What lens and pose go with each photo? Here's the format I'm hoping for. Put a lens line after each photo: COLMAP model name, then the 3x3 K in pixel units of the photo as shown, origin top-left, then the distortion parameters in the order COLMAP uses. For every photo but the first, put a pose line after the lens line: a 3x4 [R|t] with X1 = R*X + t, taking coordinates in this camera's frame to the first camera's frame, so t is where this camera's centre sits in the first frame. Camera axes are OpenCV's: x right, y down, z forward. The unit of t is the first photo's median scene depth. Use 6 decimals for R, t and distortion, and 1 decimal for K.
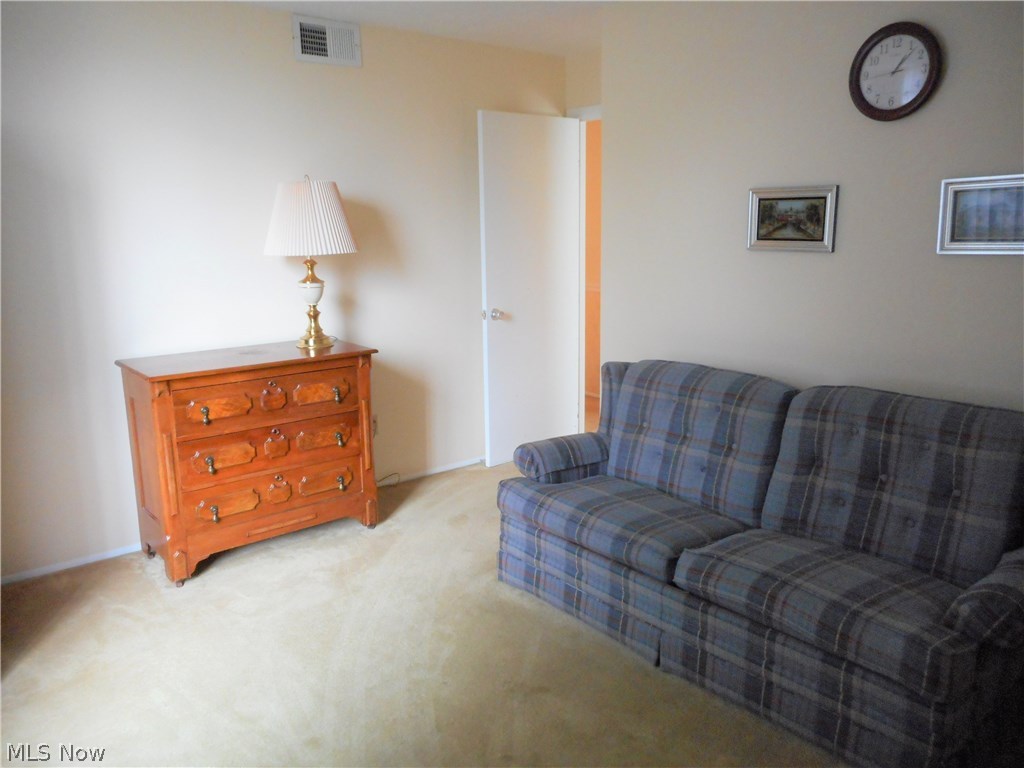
lens RADIAL K [[768.7, 0, 512.9], [0, 768.7, 384.4], [0, 0, 1]] dist [-0.007199, 0.003614]
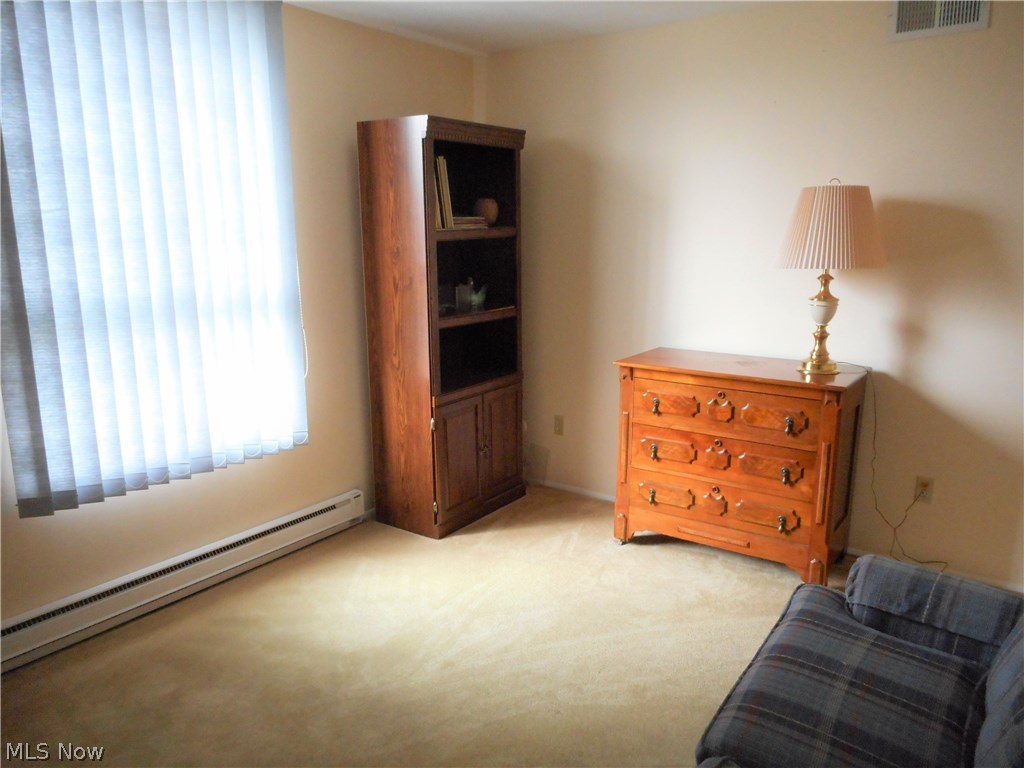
lens RADIAL K [[768.7, 0, 515.4], [0, 768.7, 385.5], [0, 0, 1]] dist [-0.007199, 0.003614]
pose [[0.248359, 0.204720, -0.946788, 0.542263], [-0.201141, 0.967008, 0.156329, -0.111238], [0.947555, 0.151612, 0.281343, 0.456874]]
